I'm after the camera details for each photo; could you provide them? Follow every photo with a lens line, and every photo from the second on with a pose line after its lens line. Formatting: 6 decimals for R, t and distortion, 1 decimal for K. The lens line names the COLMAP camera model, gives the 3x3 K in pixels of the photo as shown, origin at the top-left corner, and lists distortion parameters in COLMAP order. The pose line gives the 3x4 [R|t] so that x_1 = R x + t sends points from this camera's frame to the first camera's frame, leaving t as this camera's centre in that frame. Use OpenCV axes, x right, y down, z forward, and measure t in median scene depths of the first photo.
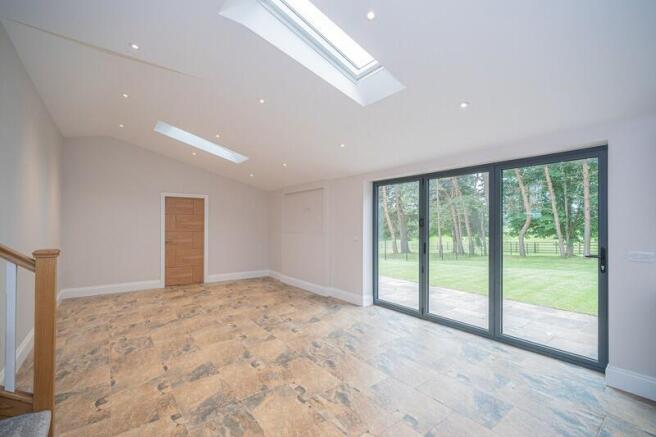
lens RADIAL K [[284.8, 0, 329.6], [0, 284.8, 226.5], [0, 0, 1]] dist [-0.000861, -0.000056]
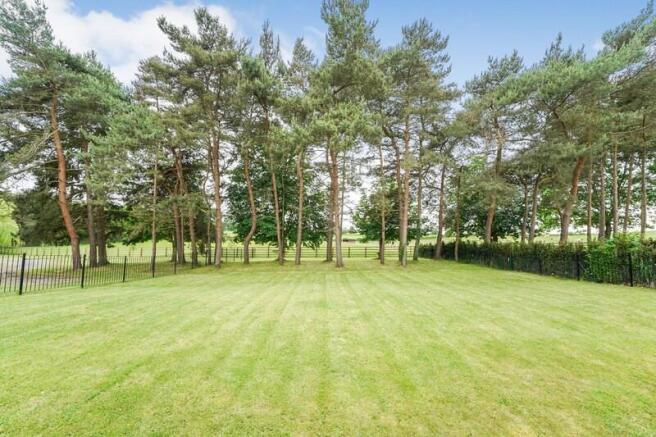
lens RADIAL K [[264.5, 0, 328.0], [0, 264.5, 218.5], [0, 0, 1]] dist [-0.000659, -0.000379]
pose [[0.599029, 0.079954, 0.796725, 0.093943], [-0.042154, 0.996771, -0.068335, 0.001129], [-0.799617, 0.007350, 0.600466, 0.193915]]
